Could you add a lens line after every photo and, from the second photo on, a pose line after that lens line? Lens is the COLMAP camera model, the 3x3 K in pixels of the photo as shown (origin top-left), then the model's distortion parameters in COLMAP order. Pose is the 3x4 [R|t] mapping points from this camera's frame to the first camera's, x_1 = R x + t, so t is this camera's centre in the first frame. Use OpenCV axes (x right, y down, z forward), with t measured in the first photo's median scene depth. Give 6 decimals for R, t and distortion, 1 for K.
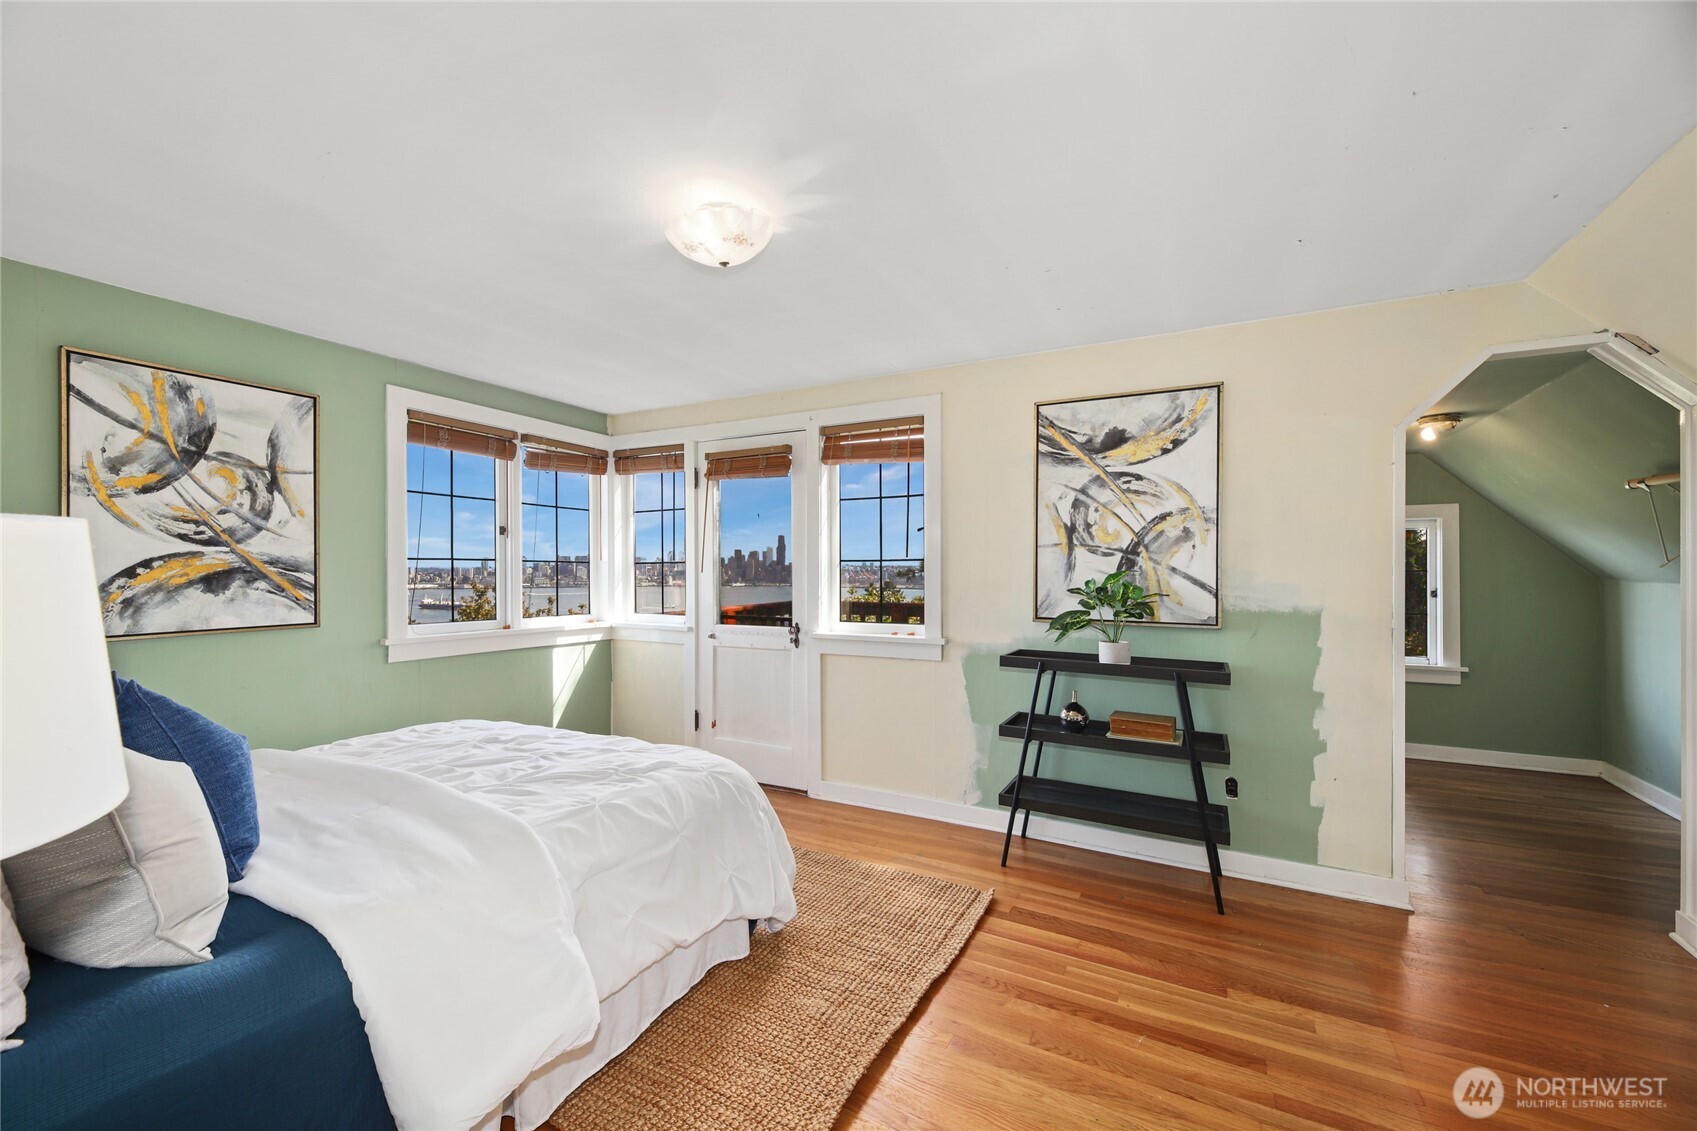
lens RADIAL K [[690.3, 0, 848.5], [0, 690.3, 565.5], [0, 0, 1]] dist [-0.001363, -0.000659]
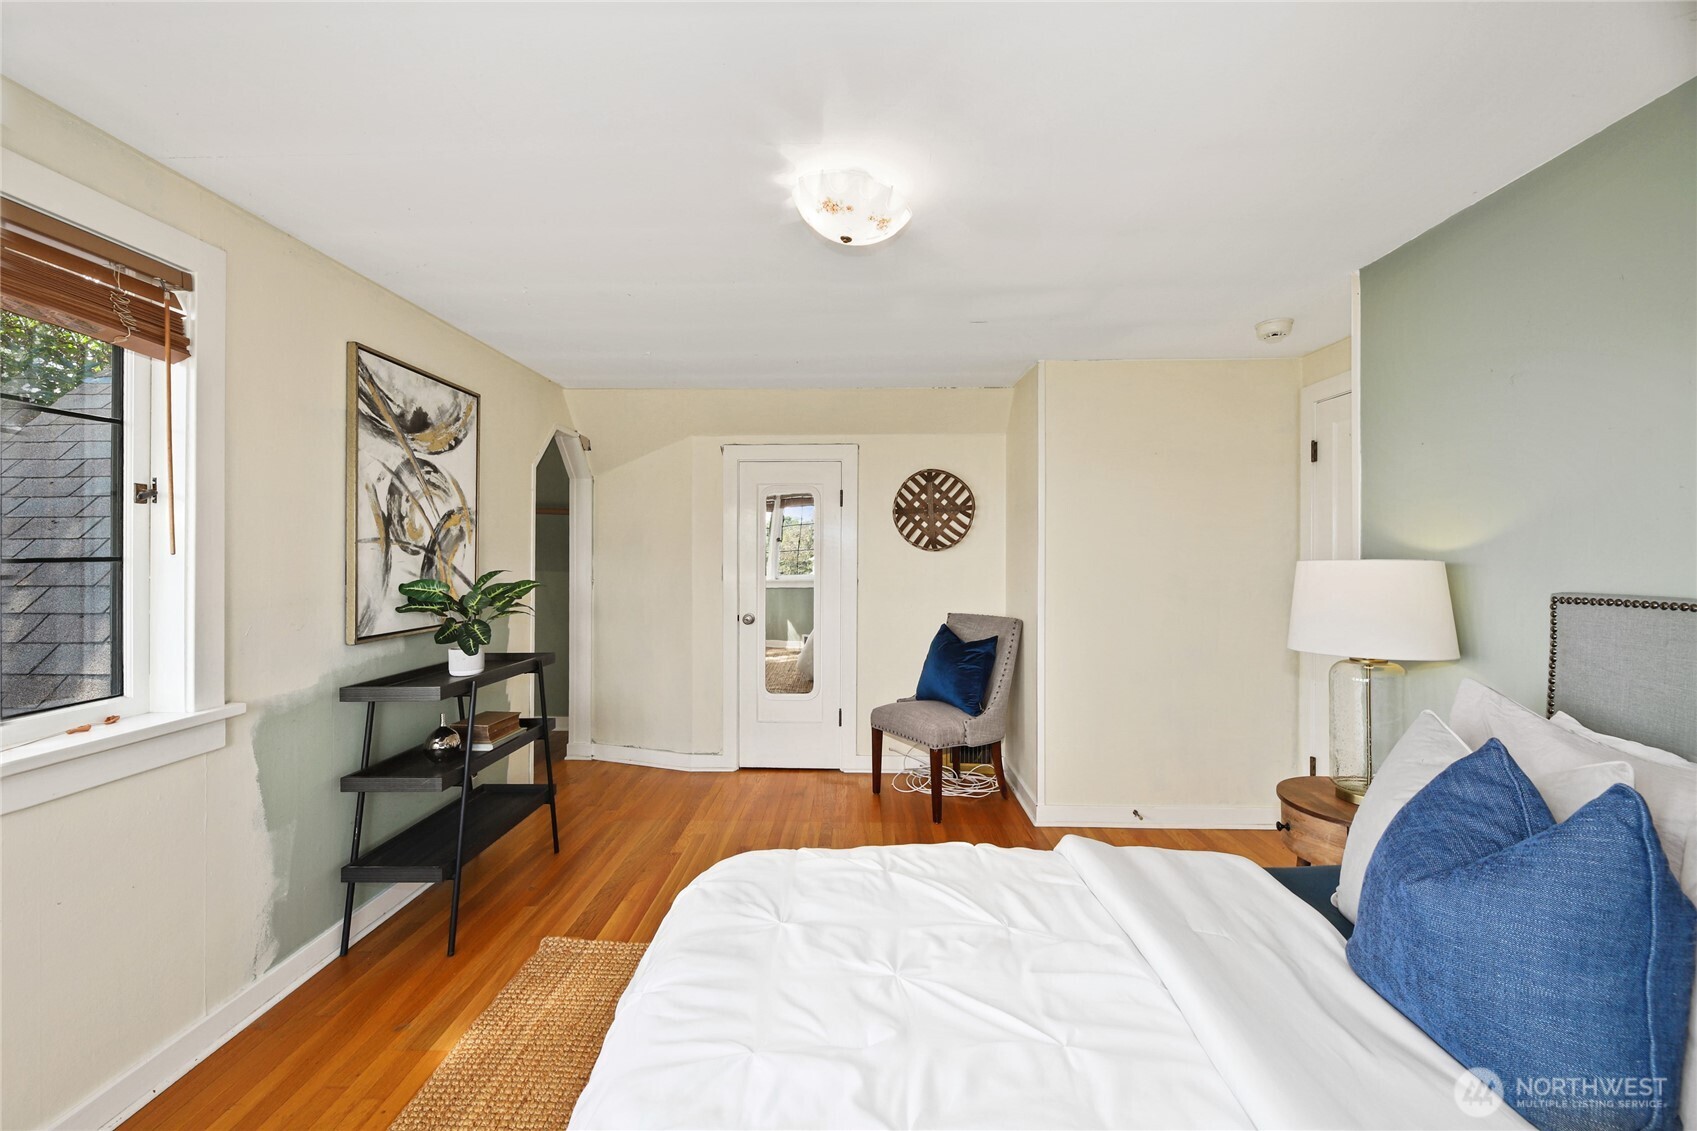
lens RADIAL K [[690.3, 0, 848.5], [0, 690.3, 565.5], [0, 0, 1]] dist [-0.001363, -0.000659]
pose [[-0.447182, -0.011430, 0.894370, -0.266904], [0.001988, 0.999903, 0.013772, -0.004643], [-0.894441, 0.007937, -0.447116, 0.378339]]
